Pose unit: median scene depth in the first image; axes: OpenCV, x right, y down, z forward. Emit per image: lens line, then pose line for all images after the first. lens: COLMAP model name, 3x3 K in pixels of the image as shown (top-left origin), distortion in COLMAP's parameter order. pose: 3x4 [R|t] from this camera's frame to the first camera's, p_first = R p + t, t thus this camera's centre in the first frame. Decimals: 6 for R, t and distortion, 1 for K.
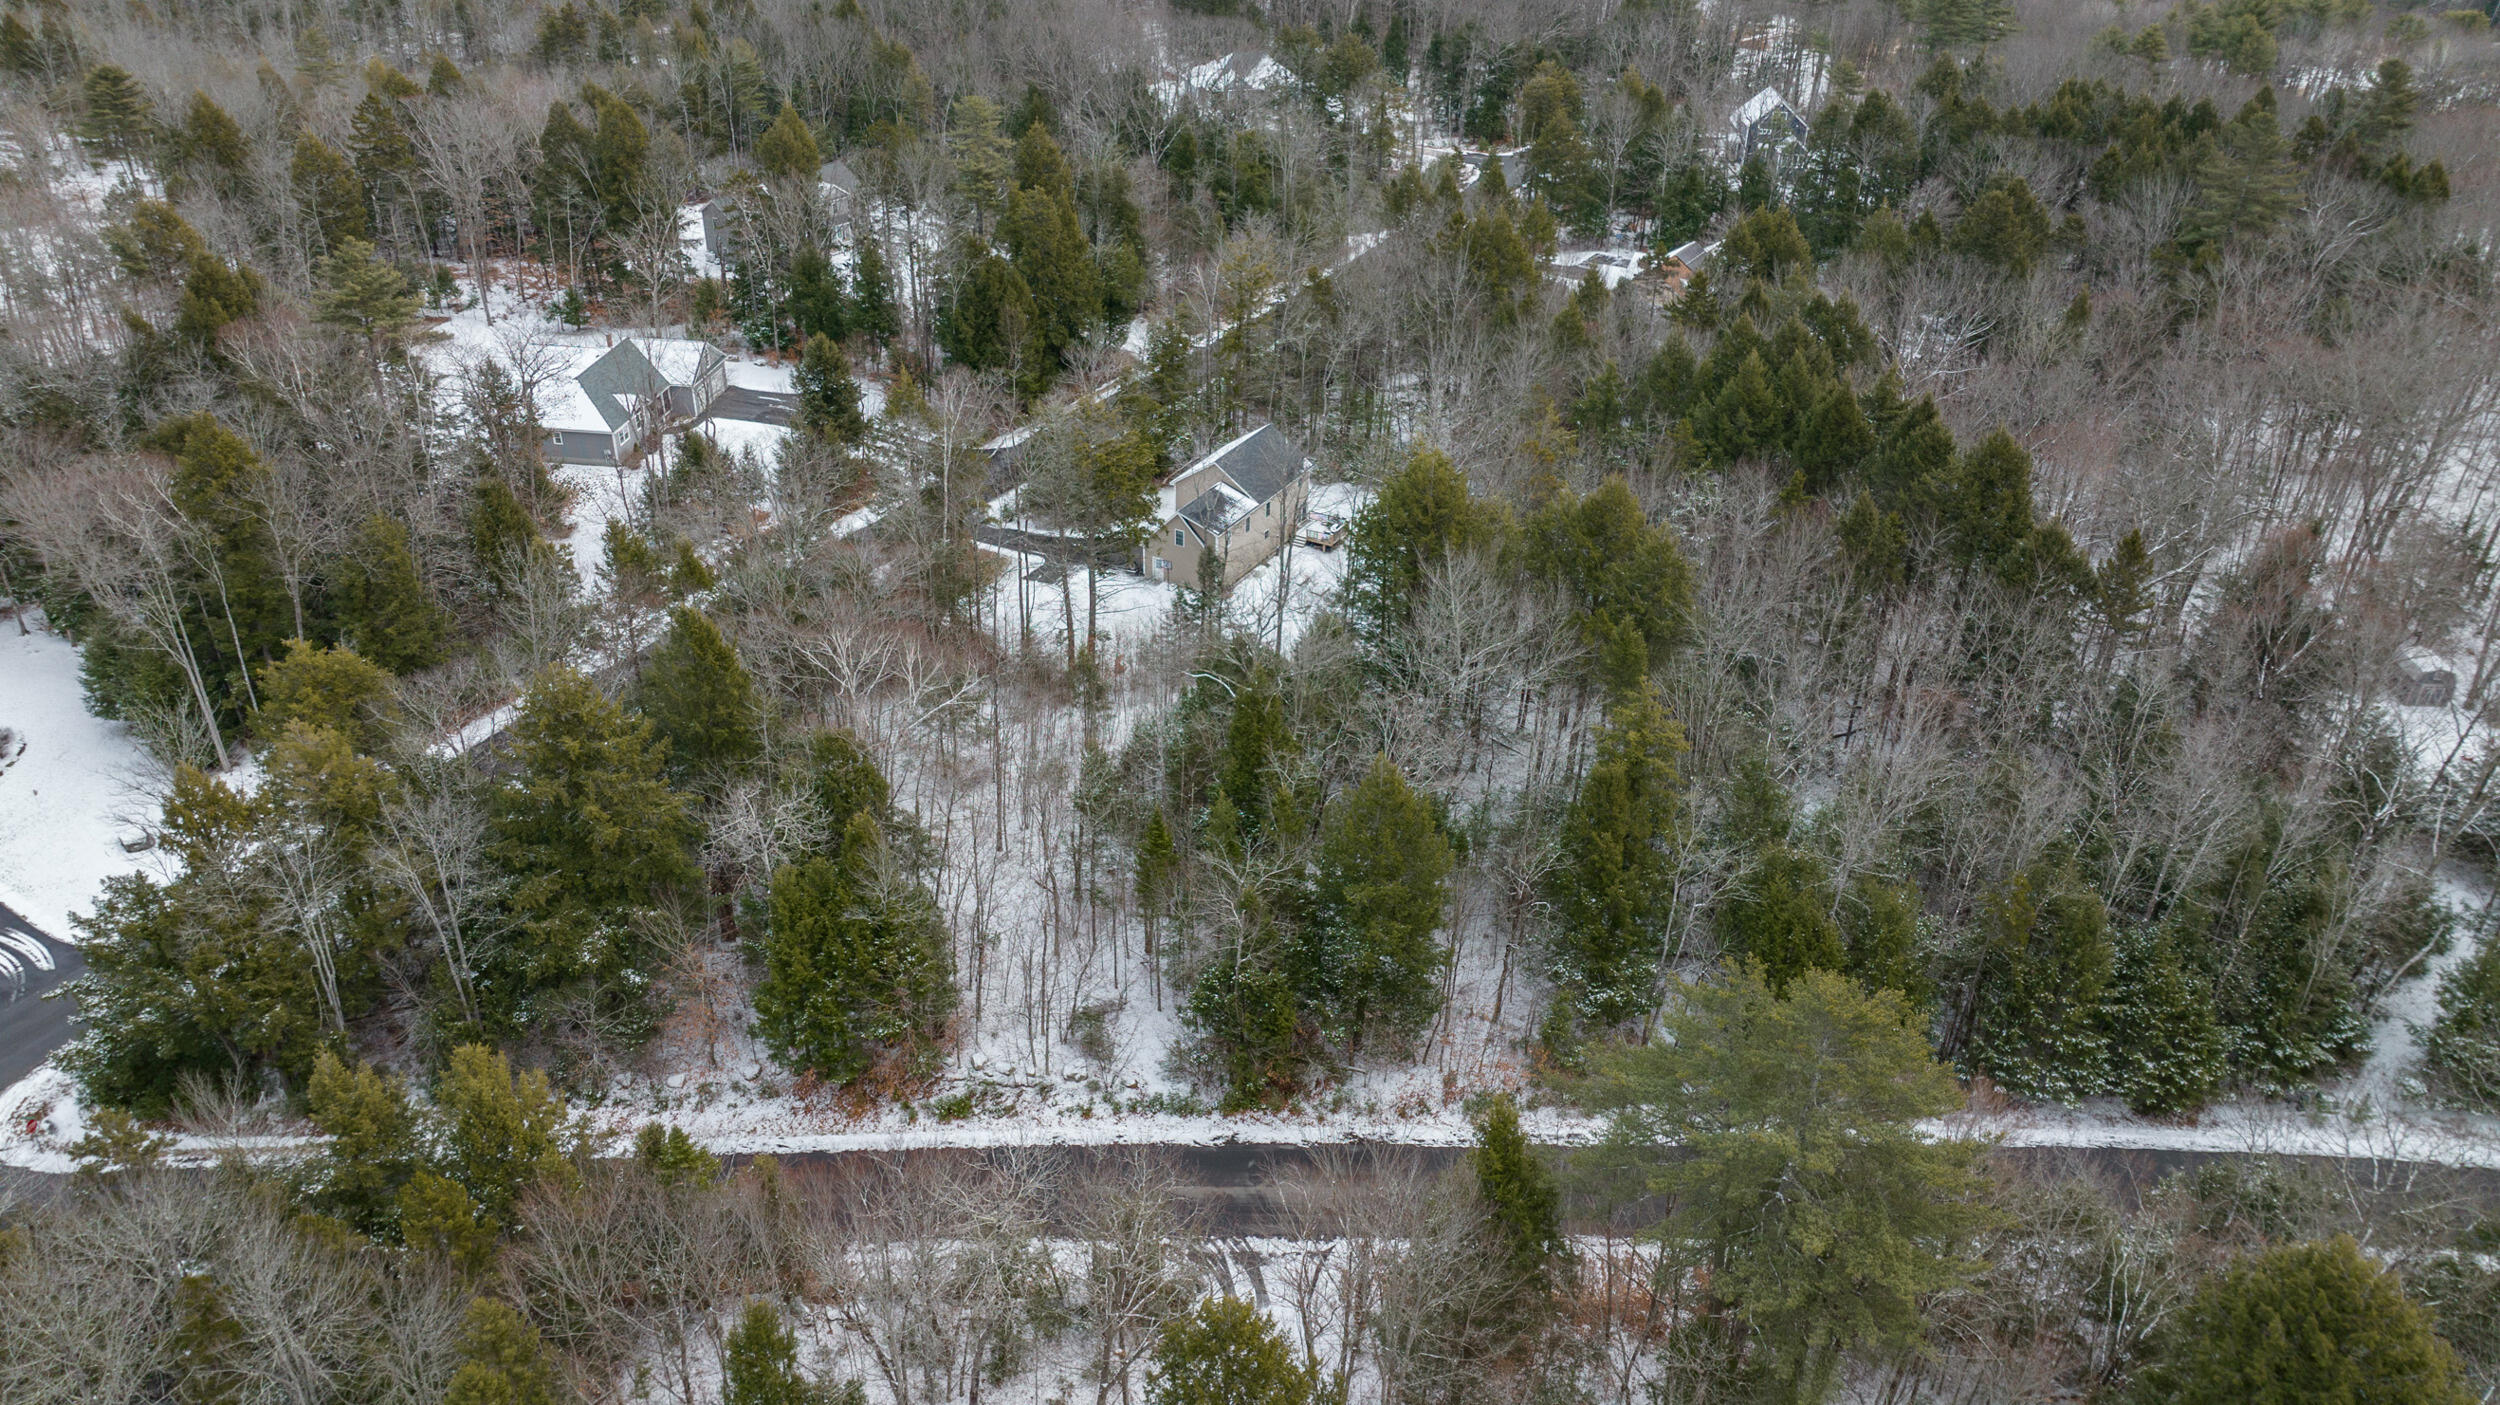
lens RADIAL K [[1780.2, 0, 1250.0], [0, 1780.2, 702.5], [0, 0, 1]] dist [-0.032069, 0.029601]
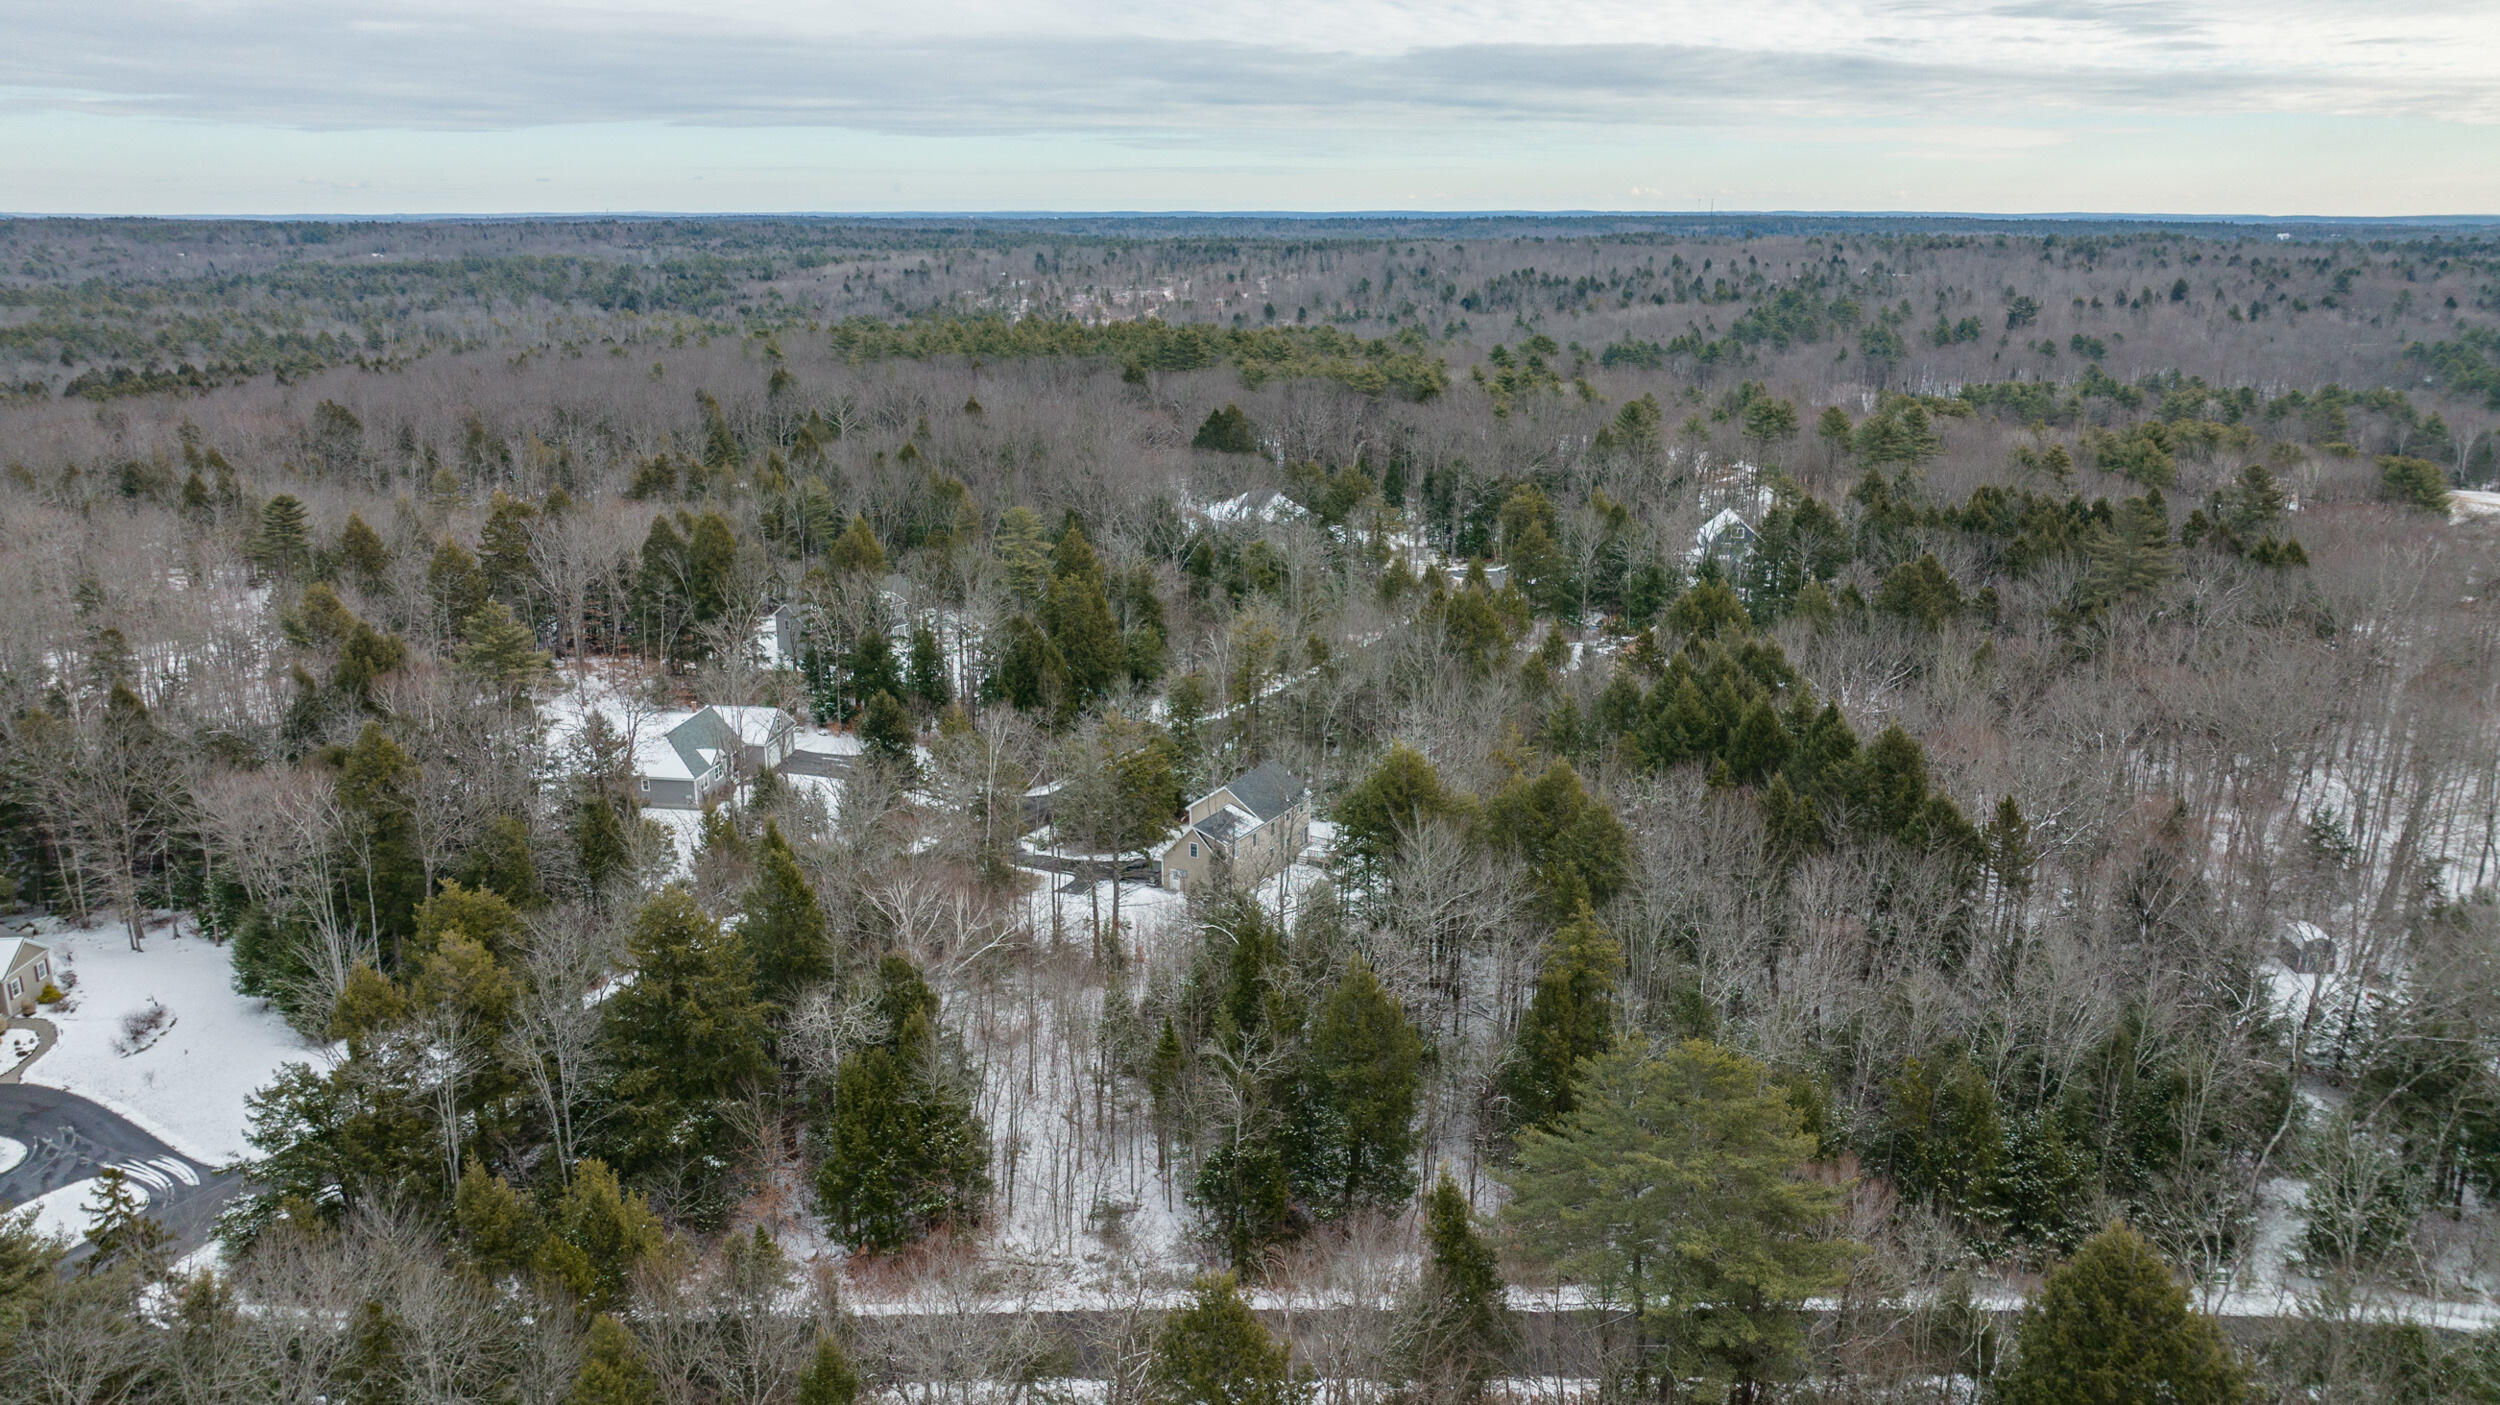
lens RADIAL K [[1824.9, 0, 1250.0], [0, 1824.9, 702.5], [0, 0, 1]] dist [-0.002274, -0.047233]
pose [[0.999792, -0.012066, -0.016440, 0.016257], [0.007330, 0.964916, -0.262457, 0.121219], [0.019030, 0.262282, 0.964804, -0.144407]]
